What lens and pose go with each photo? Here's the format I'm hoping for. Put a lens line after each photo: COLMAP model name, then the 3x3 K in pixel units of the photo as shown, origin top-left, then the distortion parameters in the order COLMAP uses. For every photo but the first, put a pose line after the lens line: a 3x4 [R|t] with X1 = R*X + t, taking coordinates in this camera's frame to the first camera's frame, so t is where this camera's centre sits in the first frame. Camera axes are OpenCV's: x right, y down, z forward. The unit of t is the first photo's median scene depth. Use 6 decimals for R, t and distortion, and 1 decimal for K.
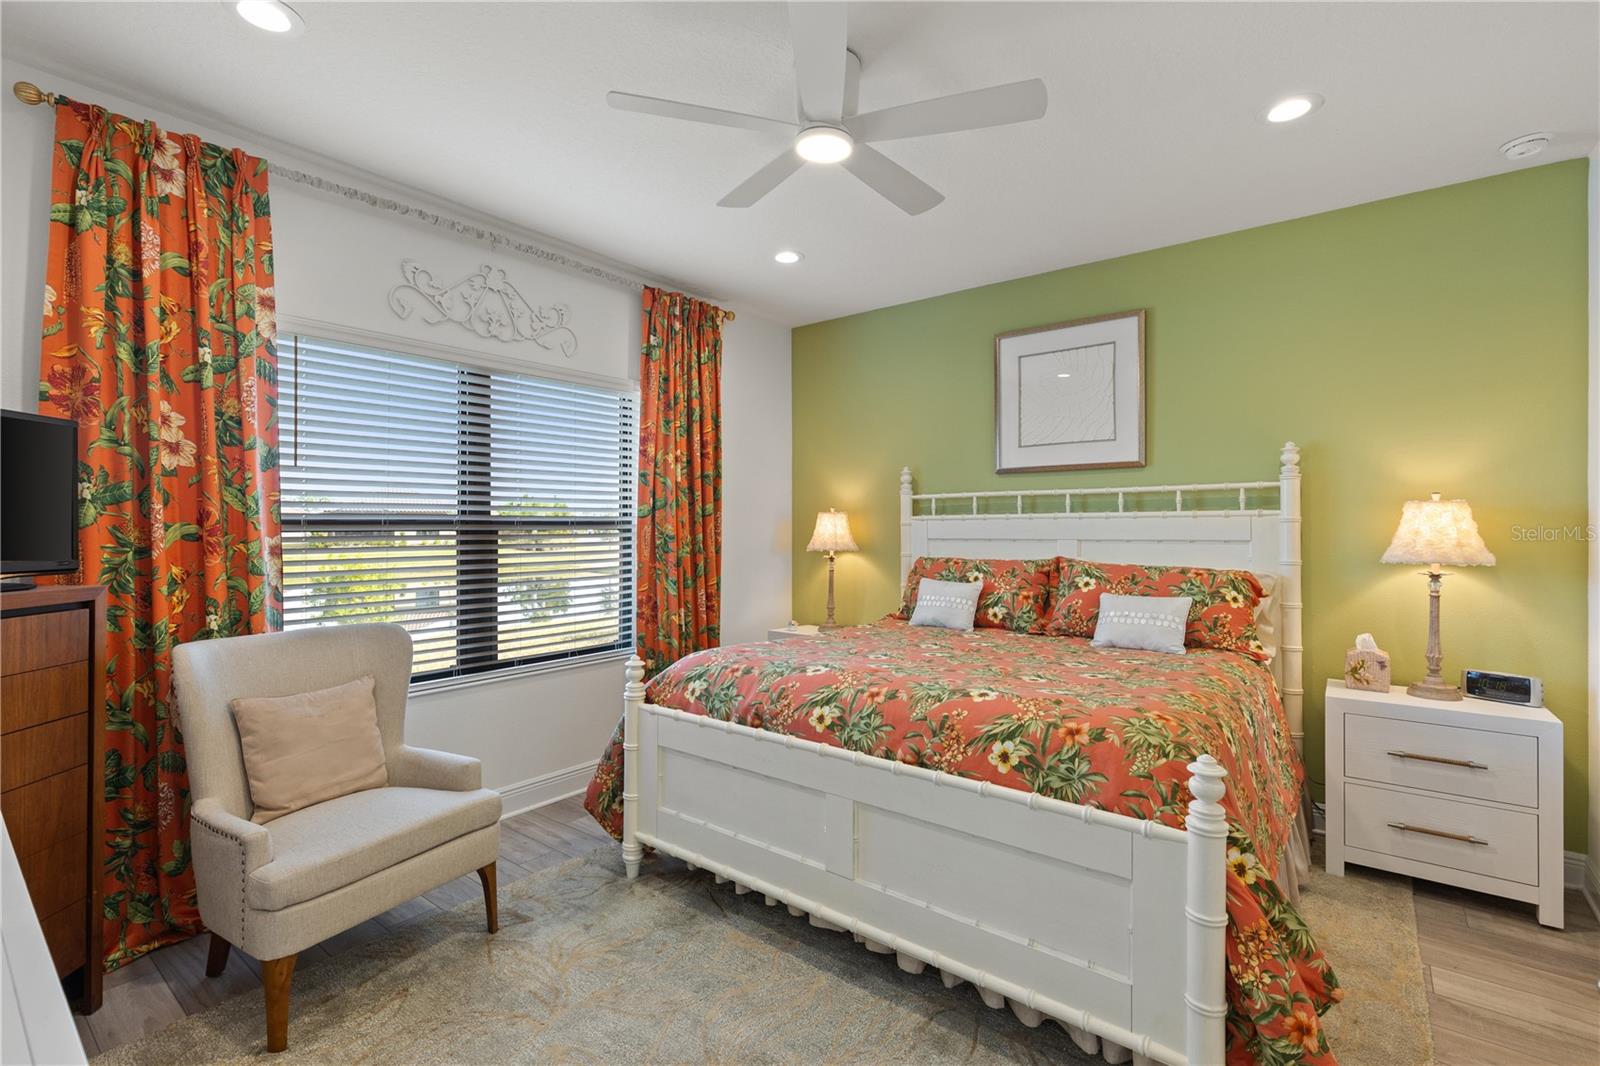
lens RADIAL K [[724.7, 0, 789.2], [0, 724.7, 521.9], [0, 0, 1]] dist [0.002342, -0.000431]
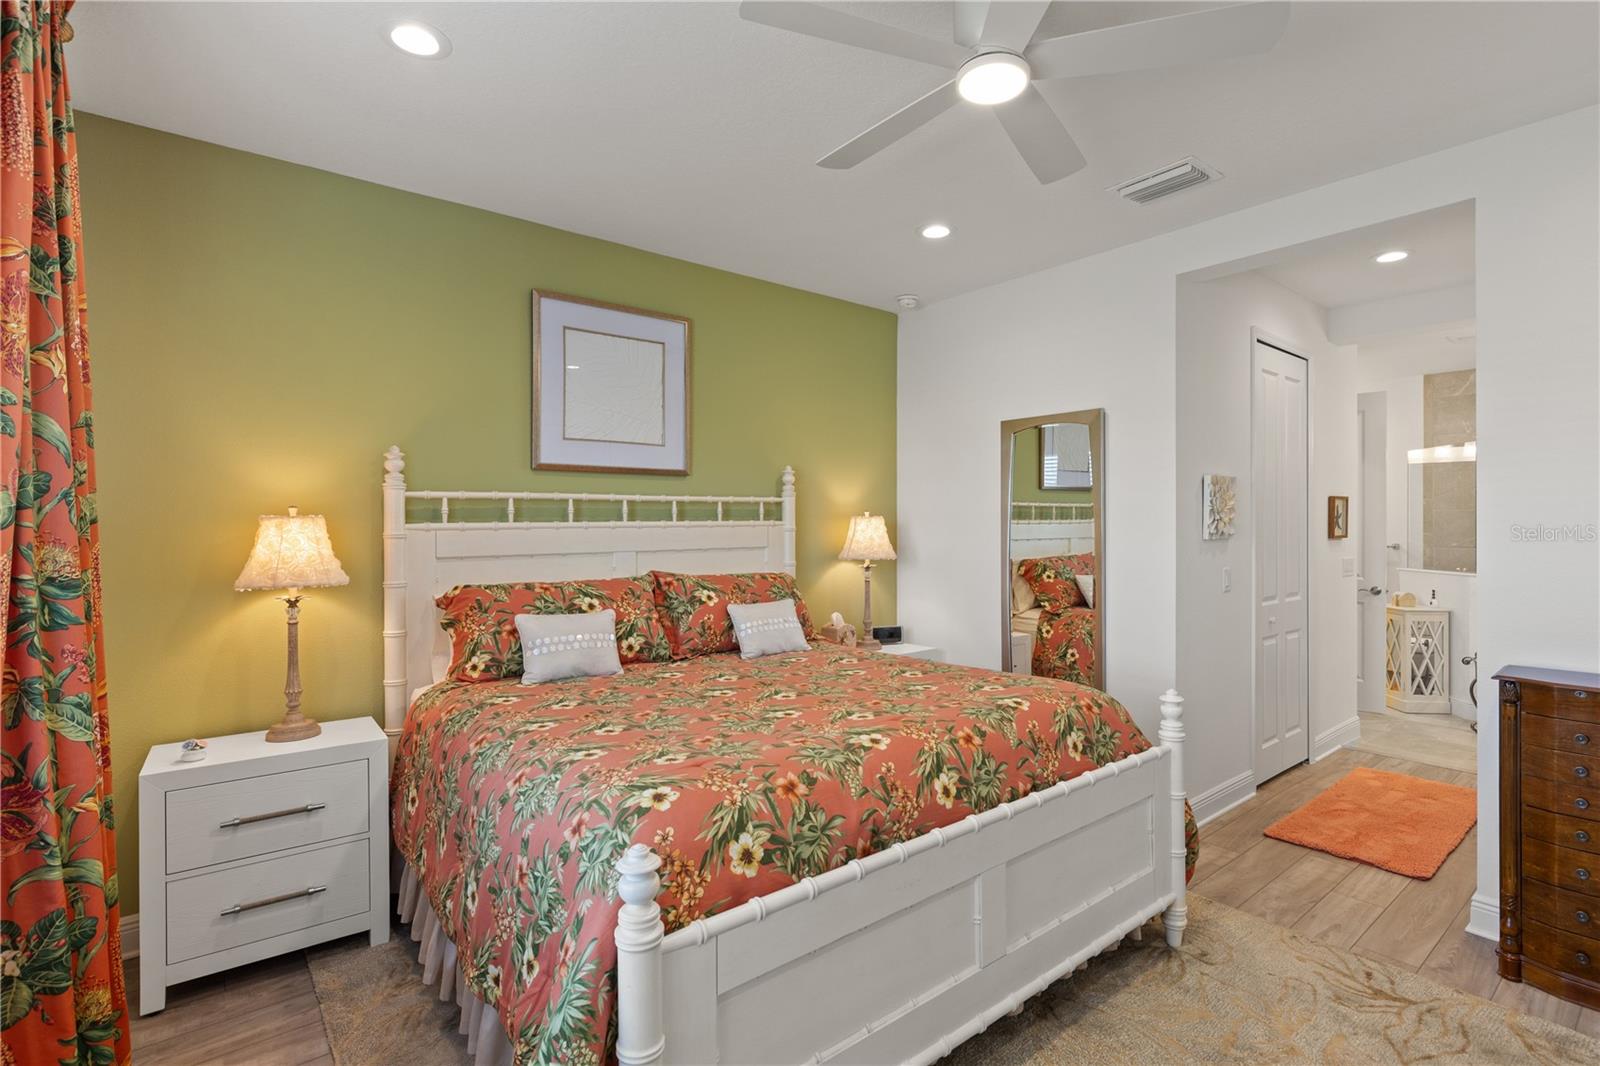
lens RADIAL K [[755.5, 0, 790.6], [0, 755.5, 528.3], [0, 0, 1]] dist [-0.027364, -0.000436]
pose [[0.230423, 0.003340, 0.973085, -0.487053], [0.005157, 0.999976, -0.004653, 0.000936], [-0.973077, 0.006091, 0.230400, 0.630688]]
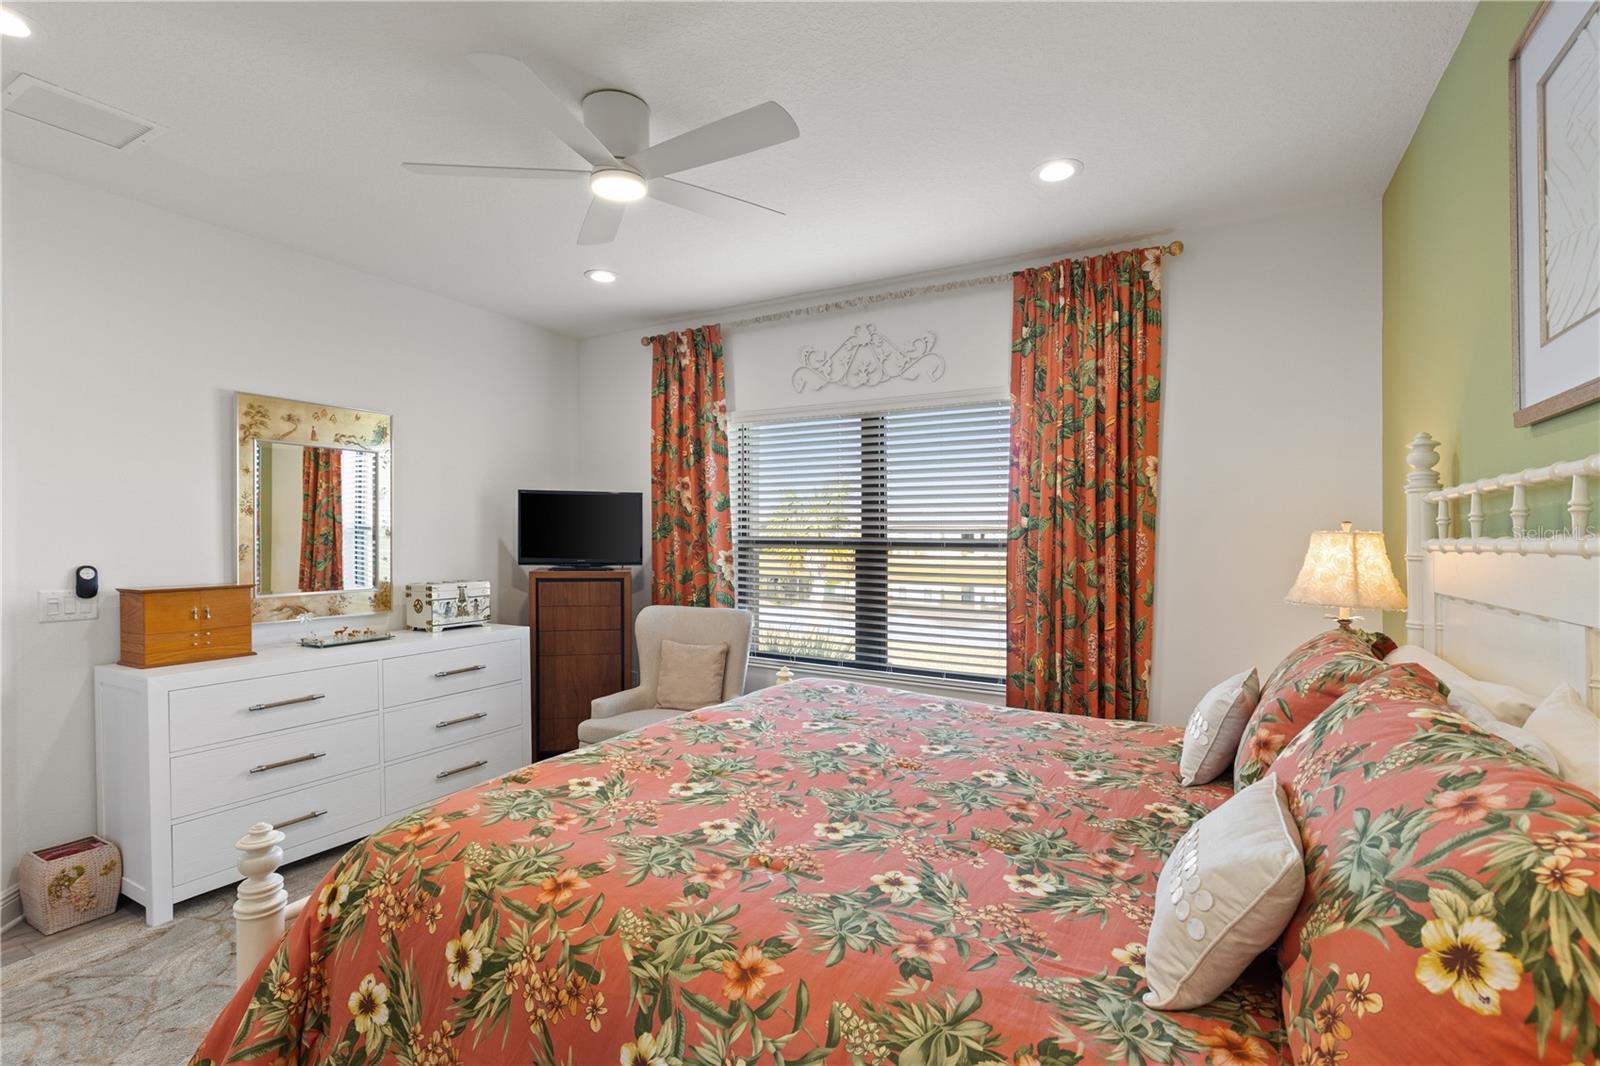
lens RADIAL K [[703.8, 0, 788.0], [0, 703.8, 541.2], [0, 0, 1]] dist [0.001633, -0.000198]
pose [[0.152591, 0.008297, -0.988255, 0.661065], [-0.006953, 0.999949, 0.007322, -0.009823], [0.988265, 0.005754, 0.152641, 0.669669]]
